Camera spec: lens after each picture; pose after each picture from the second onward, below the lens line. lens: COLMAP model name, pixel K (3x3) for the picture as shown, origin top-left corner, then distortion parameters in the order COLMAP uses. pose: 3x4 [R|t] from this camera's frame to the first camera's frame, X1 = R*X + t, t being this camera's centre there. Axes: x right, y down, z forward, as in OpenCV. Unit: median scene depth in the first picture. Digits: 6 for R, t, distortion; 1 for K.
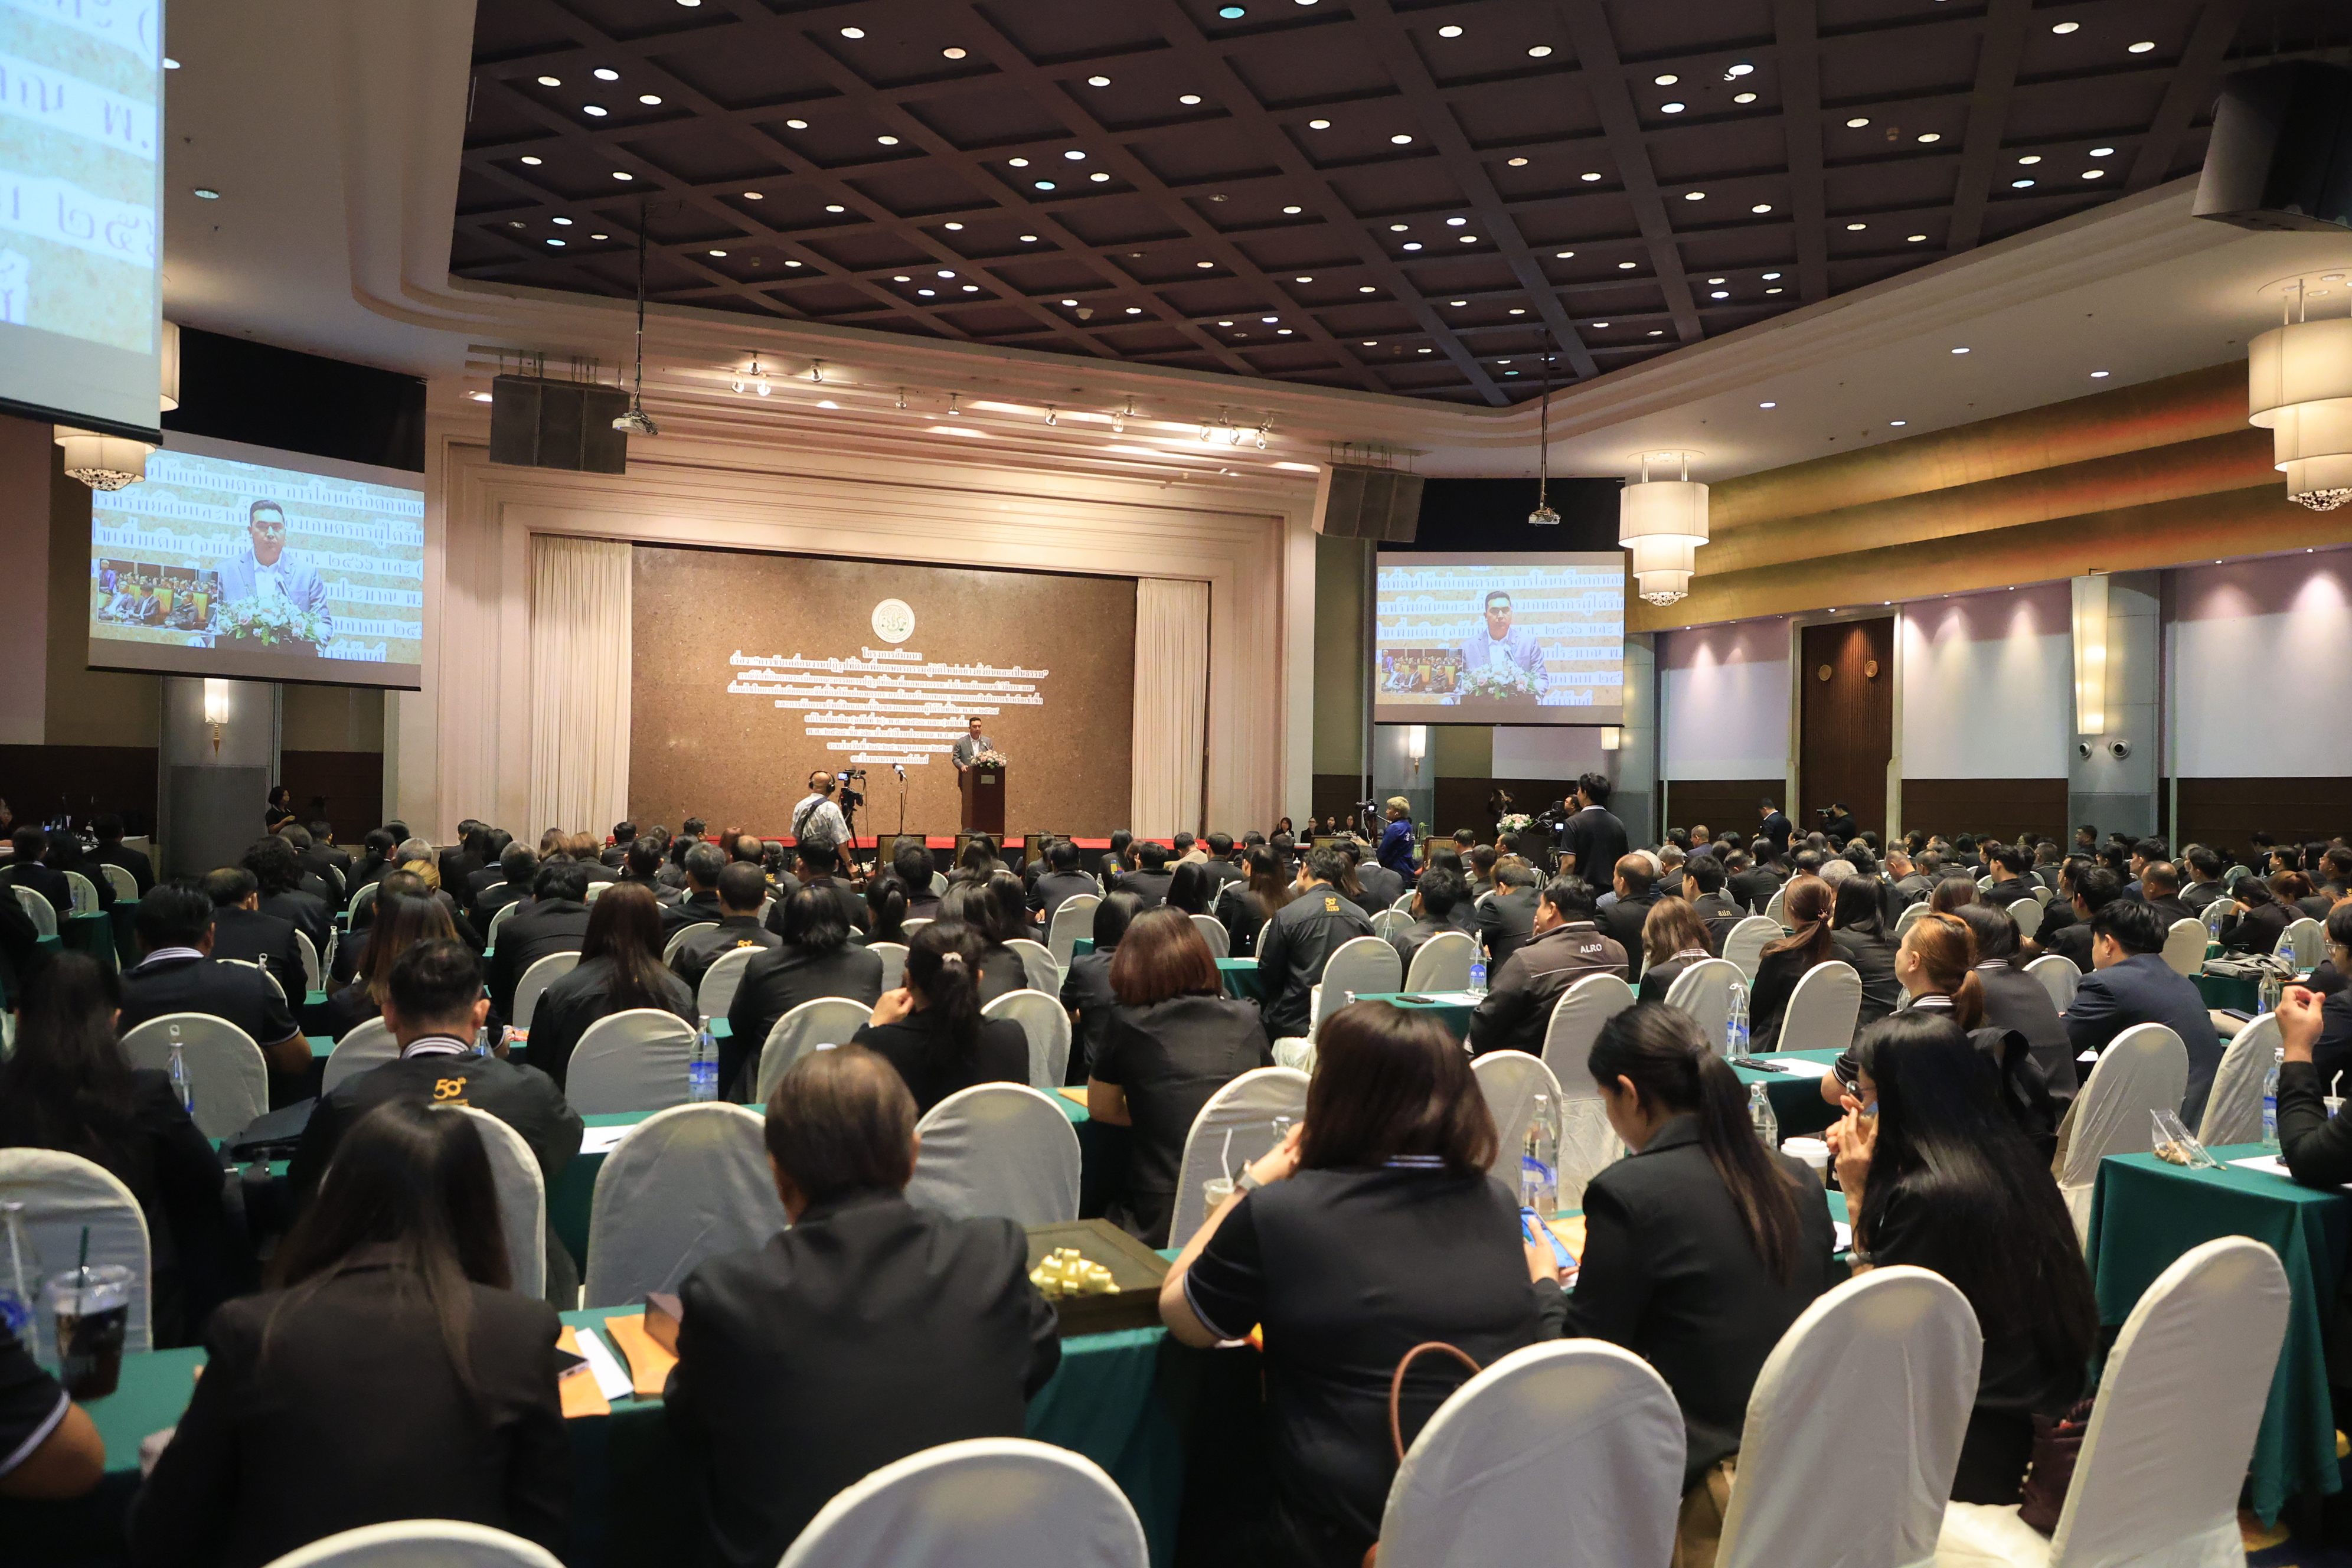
lens RADIAL K [[1777.9, 0, 1171.0], [0, 1777.9, 778.8], [0, 0, 1]] dist [0.009835, 0.003314]
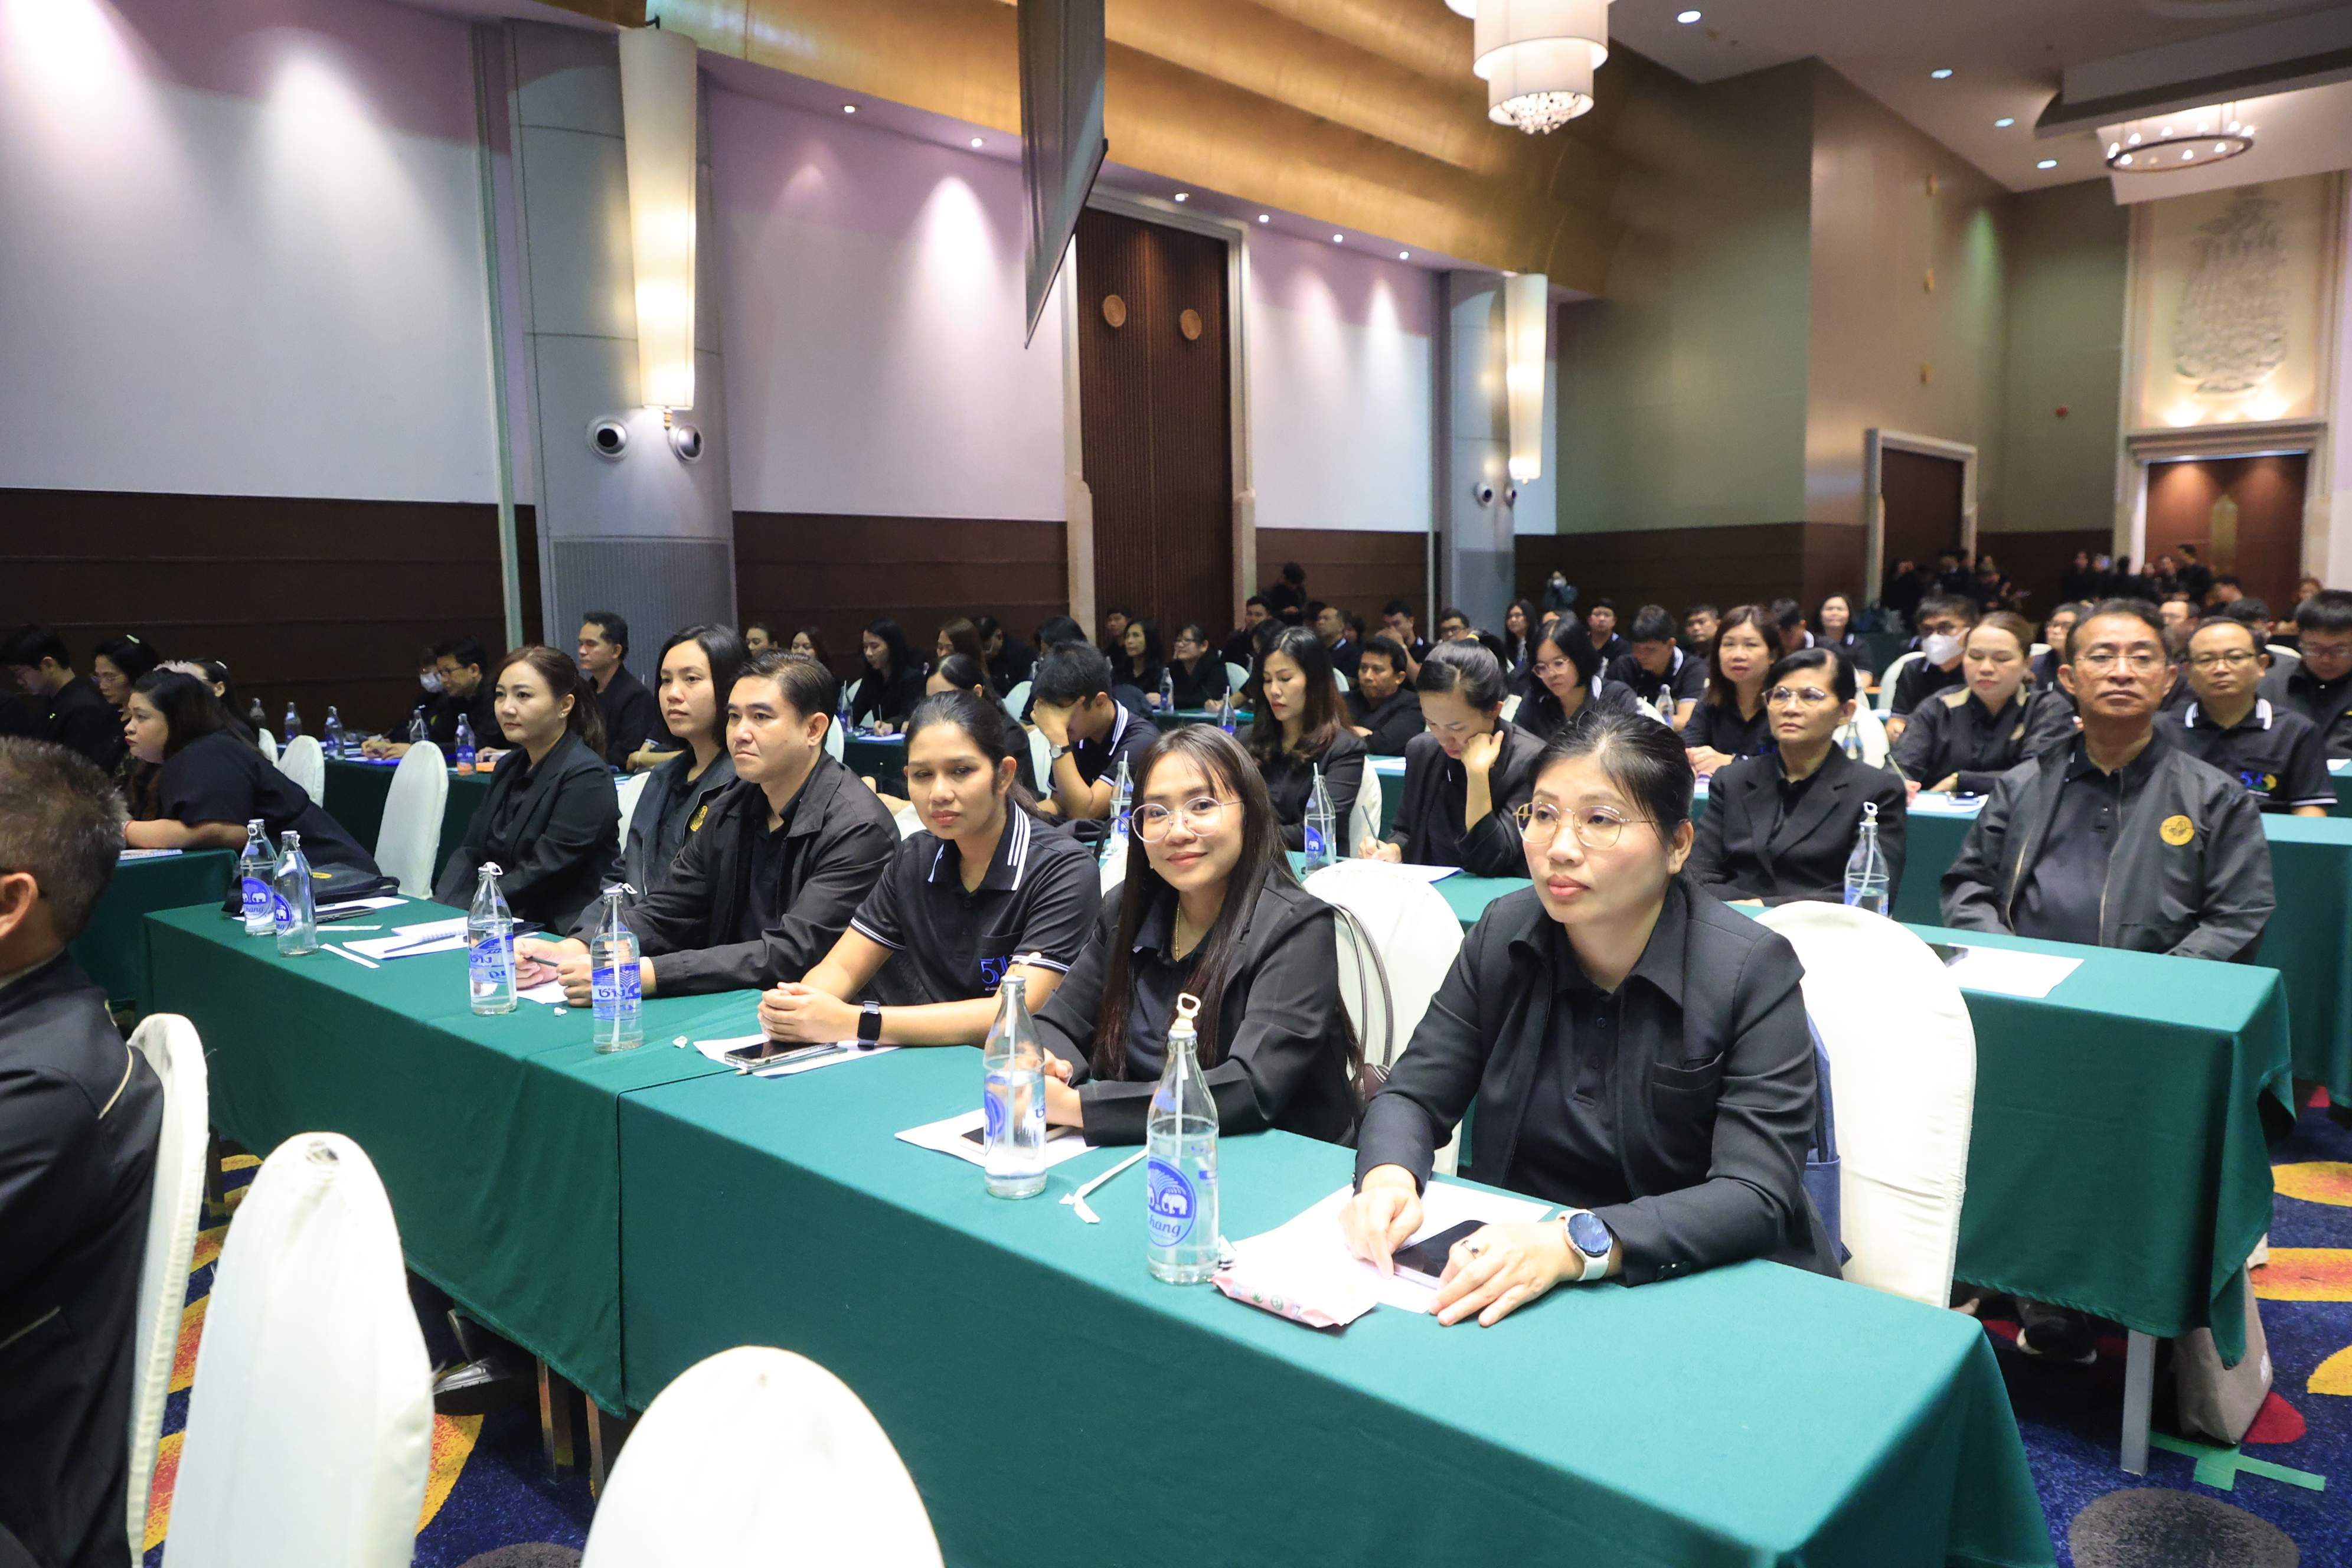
lens RADIAL K [[1570.5, 0, 1169.7], [0, 1570.5, 774.2], [0, 0, 1]] dist [0.000081, 0.003689]
pose [[-0.409065, -0.109350, 0.905929, -0.058208], [0.009145, 0.992253, 0.123899, 0.016364], [-0.912459, 0.058967, -0.404896, 1.238147]]
